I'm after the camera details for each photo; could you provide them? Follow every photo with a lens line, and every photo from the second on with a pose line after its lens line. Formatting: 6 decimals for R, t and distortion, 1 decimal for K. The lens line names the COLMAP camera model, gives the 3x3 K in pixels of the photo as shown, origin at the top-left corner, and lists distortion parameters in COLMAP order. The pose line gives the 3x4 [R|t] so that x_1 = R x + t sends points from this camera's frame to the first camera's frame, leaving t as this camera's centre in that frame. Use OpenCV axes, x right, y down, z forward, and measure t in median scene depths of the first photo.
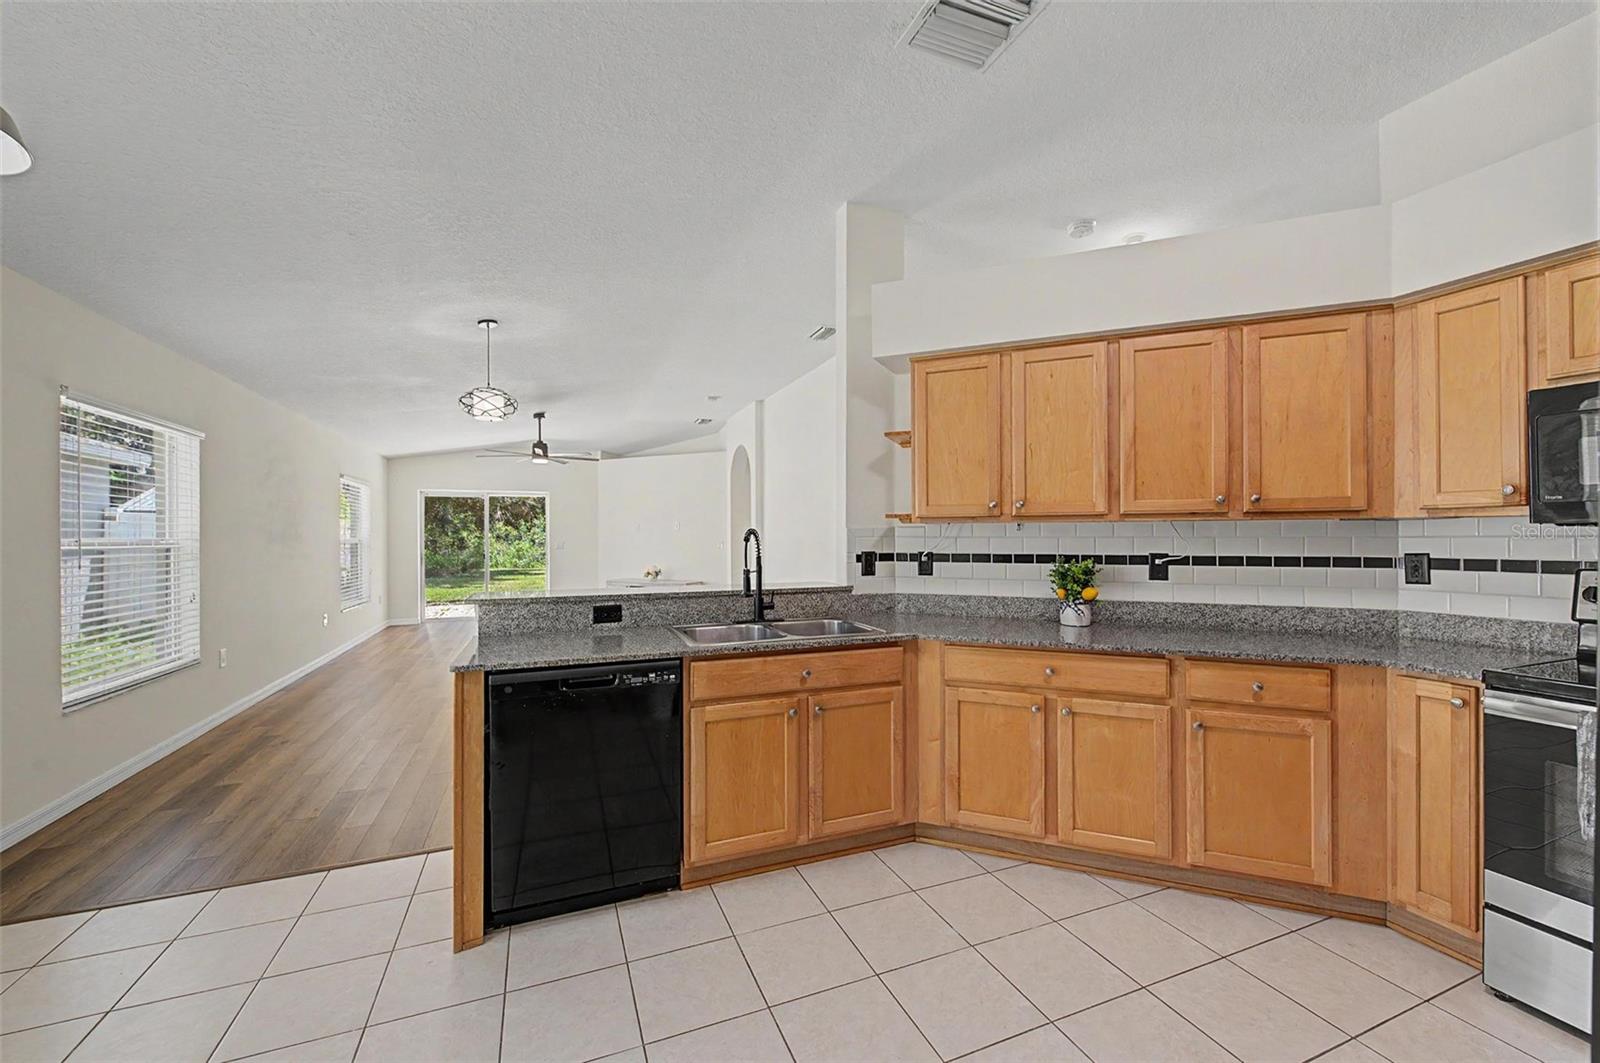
lens RADIAL K [[632.1, 0, 801.3], [0, 632.1, 540.6], [0, 0, 1]] dist [0.001233, -0.002739]
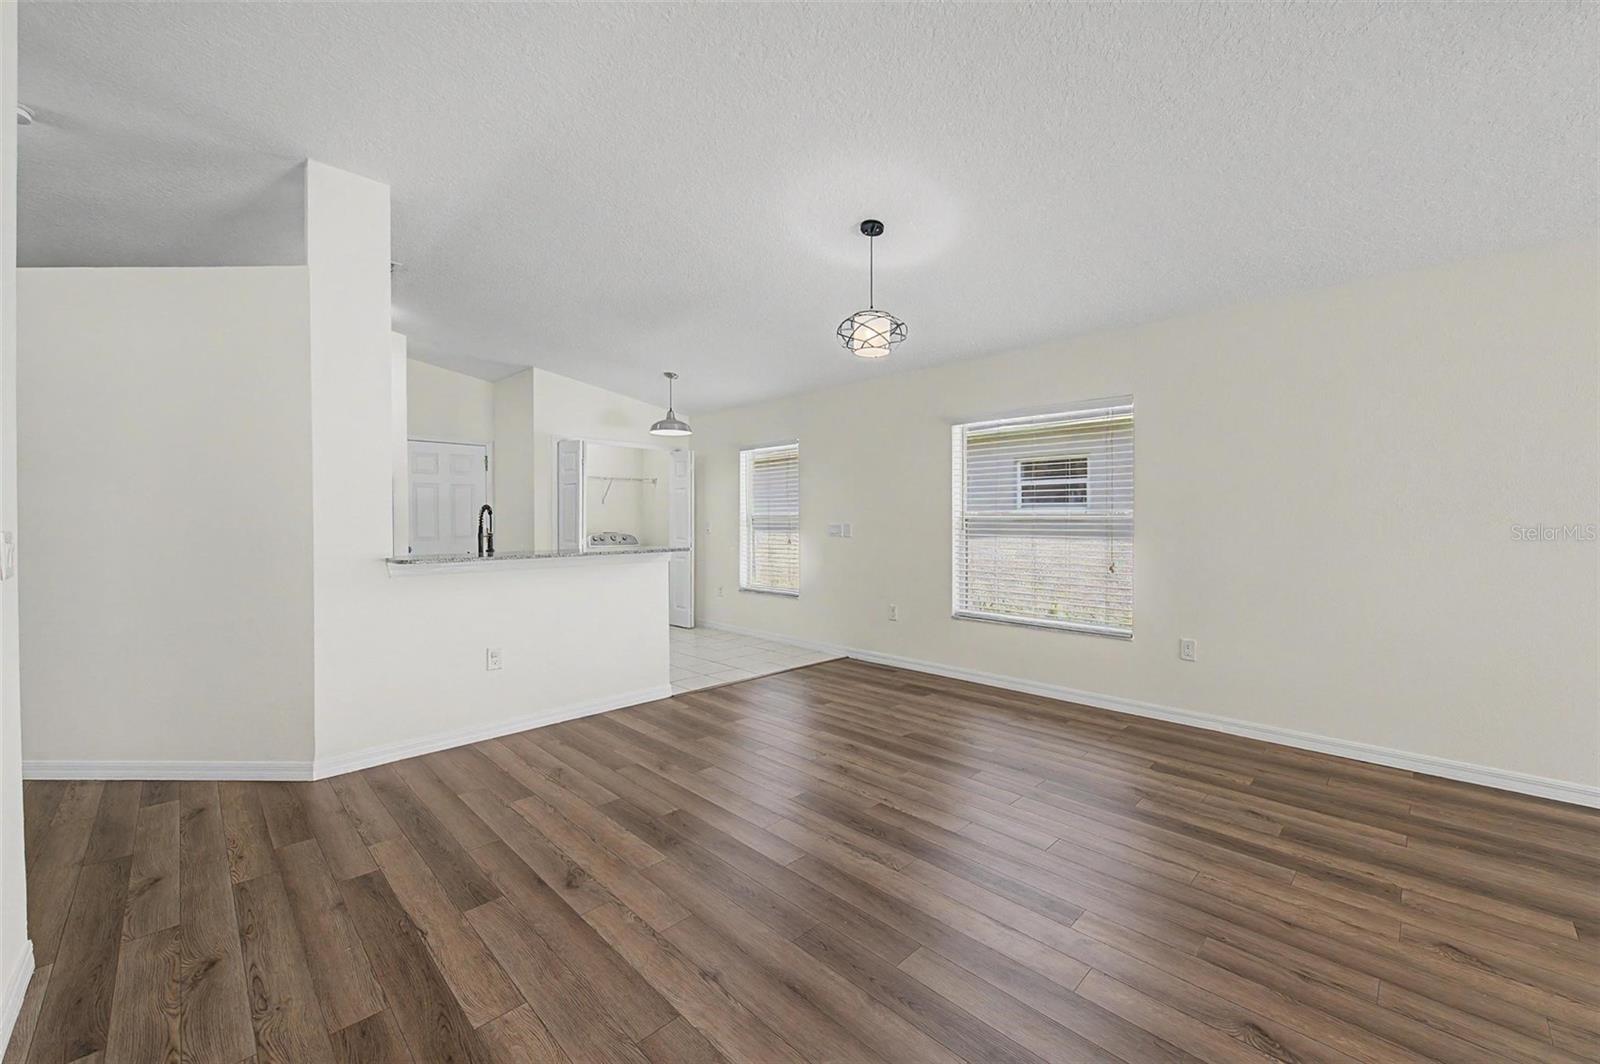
lens RADIAL K [[632.1, 0, 799.6], [0, 632.1, 514.1], [0, 0, 1]] dist [0.001233, -0.002739]
pose [[-0.922366, 0.002761, -0.386308, -0.058329], [0.001674, 0.999994, 0.003151, -0.000011], [0.386314, 0.002259, -0.922365, 0.849612]]
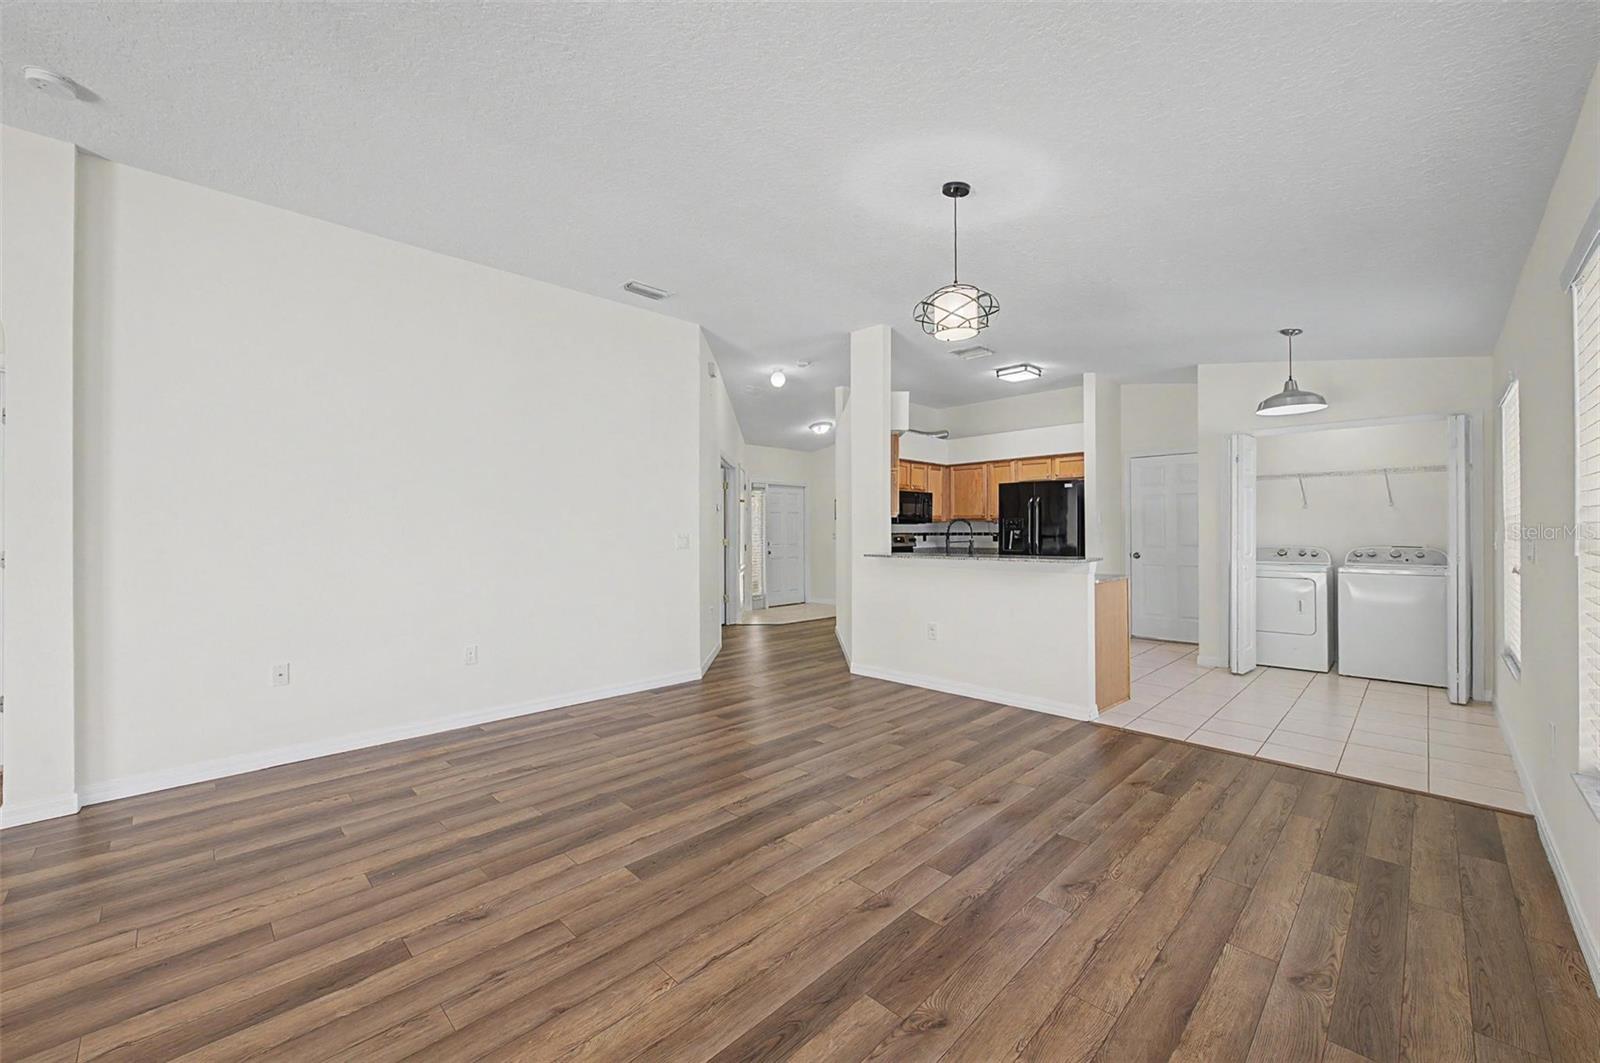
lens RADIAL K [[632.1, 0, 798.6], [0, 632.1, 526.2], [0, 0, 1]] dist [0.001233, -0.002739]
pose [[-0.390717, 0.012366, 0.920428, -0.522859], [0.013773, 0.999876, -0.007587, 0.004853], [-0.920408, 0.009712, -0.390839, 0.712769]]
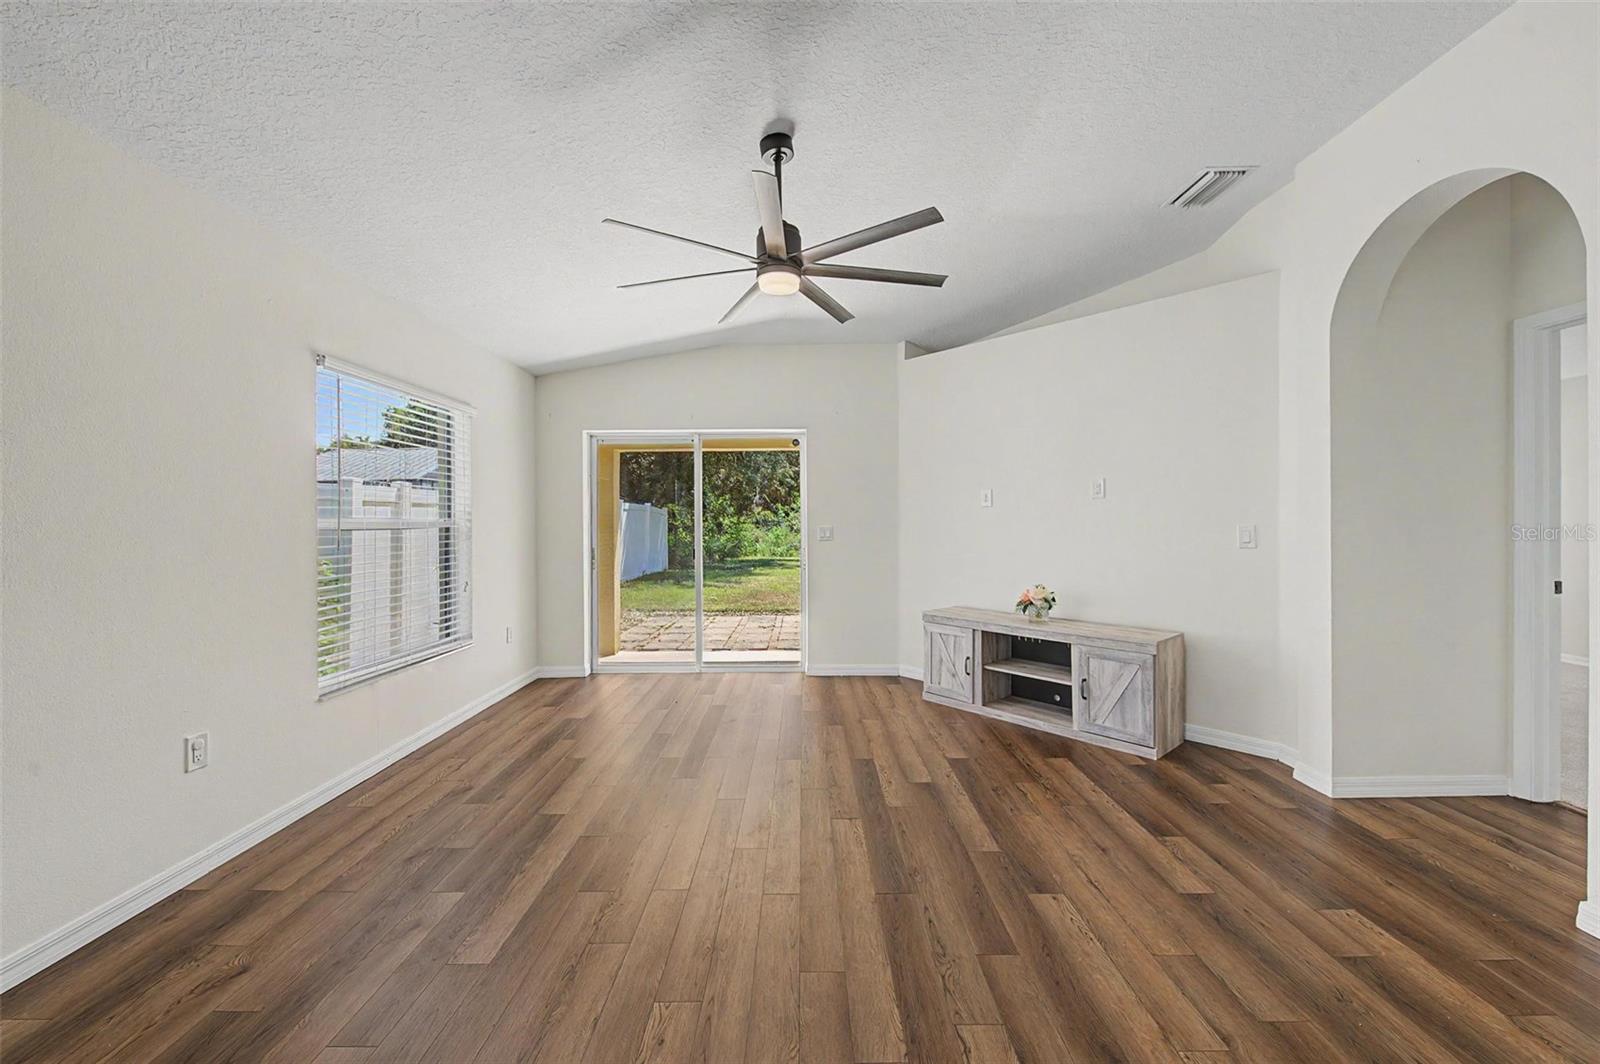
lens RADIAL K [[632.1, 0, 805.1], [0, 632.1, 527.4], [0, 0, 1]] dist [0.001233, -0.002739]
pose [[0.927067, -0.000512, -0.374897, -0.252939], [0.001186, 0.999998, 0.001567, 0.001019], [0.374895, -0.001897, 0.927065, 0.637472]]
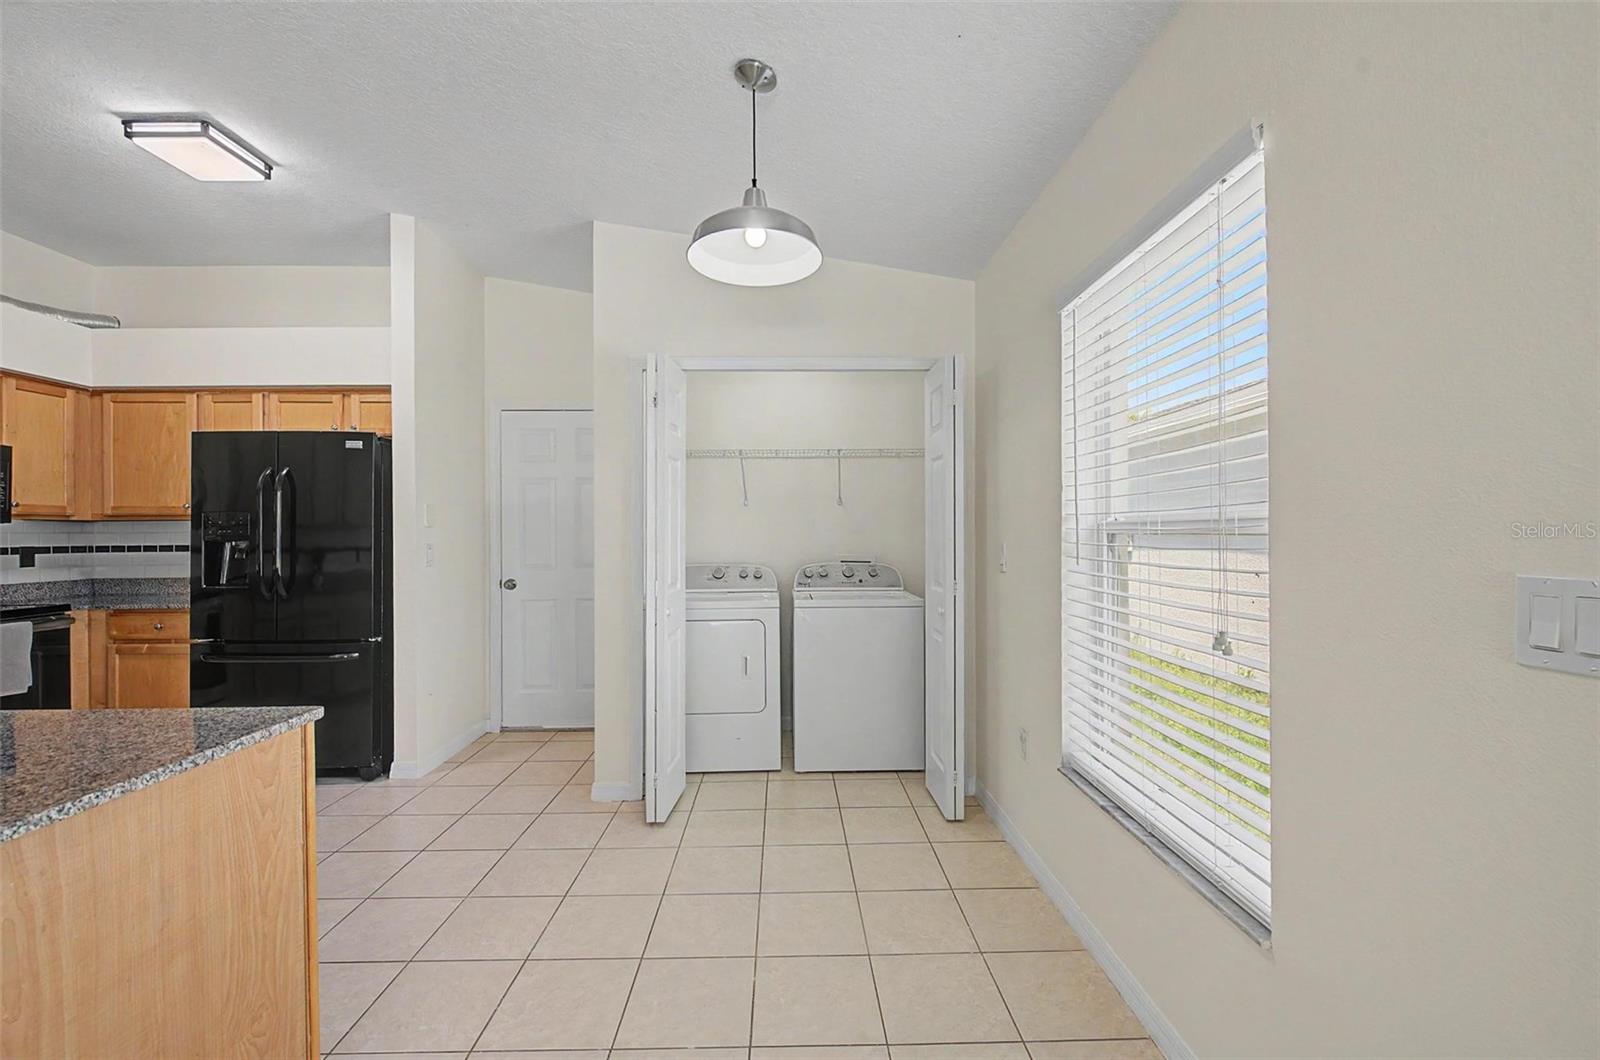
lens RADIAL K [[632.1, 0, 796.2], [0, 632.1, 536.2], [0, 0, 1]] dist [0.001233, -0.002739]
pose [[-0.935448, 0.009539, 0.353335, -0.289892], [0.012998, 0.999888, 0.007418, 0.007038], [-0.353225, 0.011532, -0.935467, 0.332417]]
